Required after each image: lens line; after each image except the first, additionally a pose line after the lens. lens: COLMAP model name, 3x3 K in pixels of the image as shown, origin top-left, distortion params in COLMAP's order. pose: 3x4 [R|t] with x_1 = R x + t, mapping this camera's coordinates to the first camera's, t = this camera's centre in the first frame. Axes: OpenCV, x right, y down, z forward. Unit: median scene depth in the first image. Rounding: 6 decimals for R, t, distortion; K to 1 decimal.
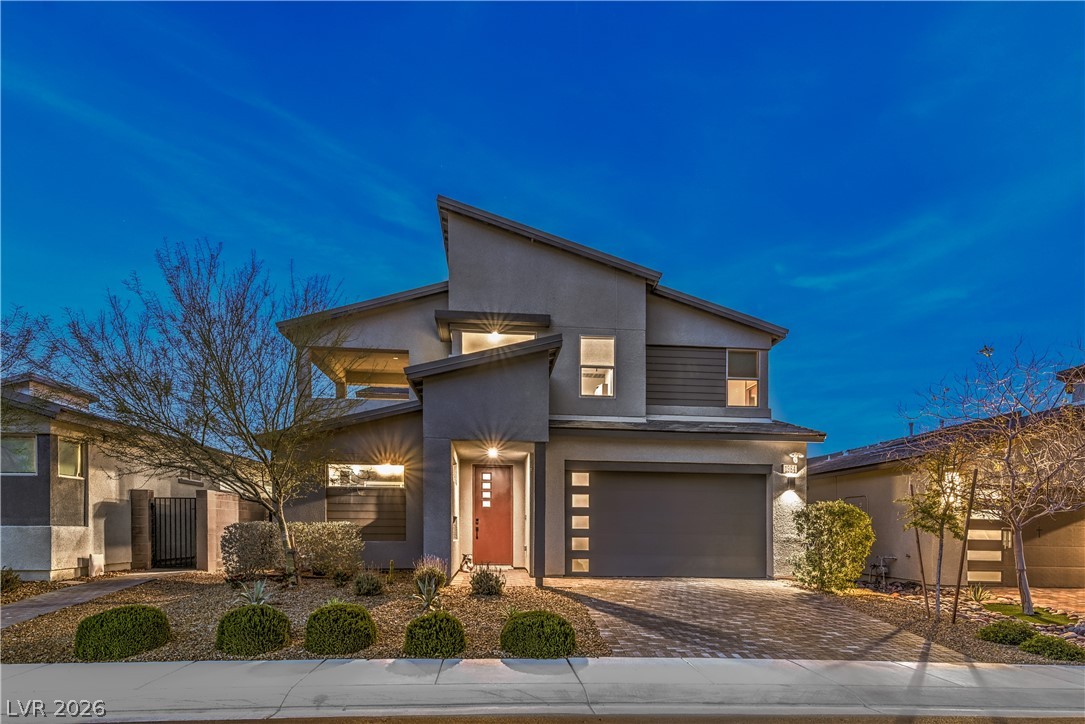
lens RADIAL K [[573.8, 0, 538.5], [0, 573.8, 370.6], [0, 0, 1]] dist [0.031113, 0.000212]
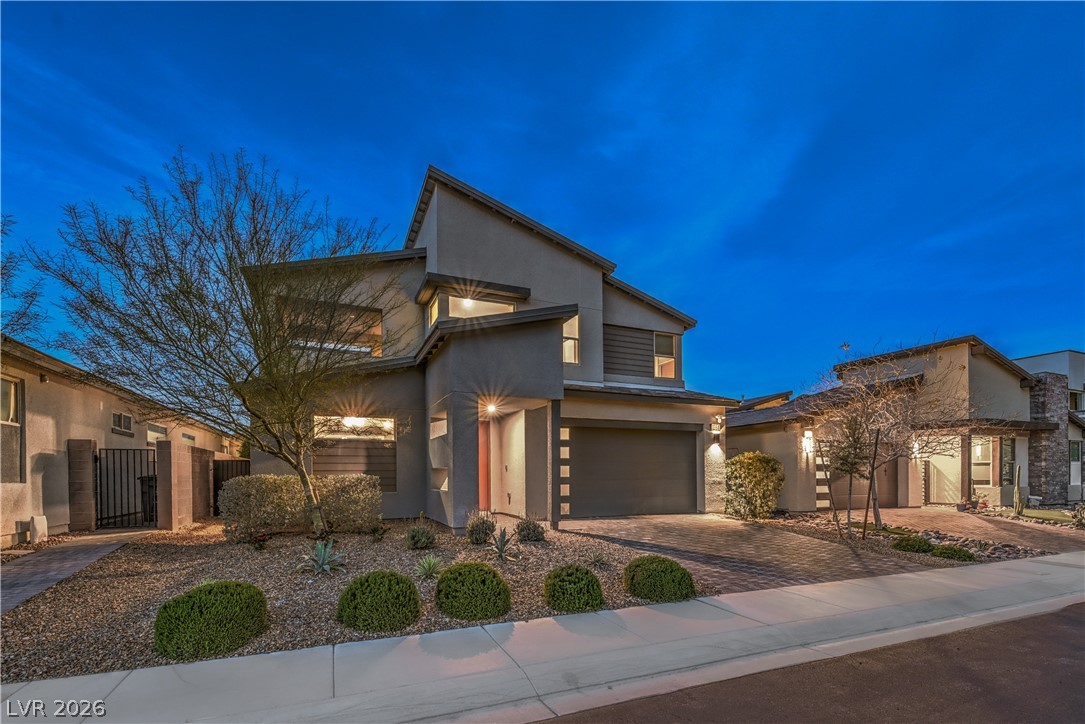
lens RADIAL K [[462.1, 0, 548.3], [0, 462.1, 357.7], [0, 0, 1]] dist [0.019752, -0.007276]
pose [[0.949849, 0.061484, 0.306603, -0.252186], [-0.067829, 0.997646, 0.010073, 0.030873], [-0.305262, -0.030364, 0.951784, 0.139626]]
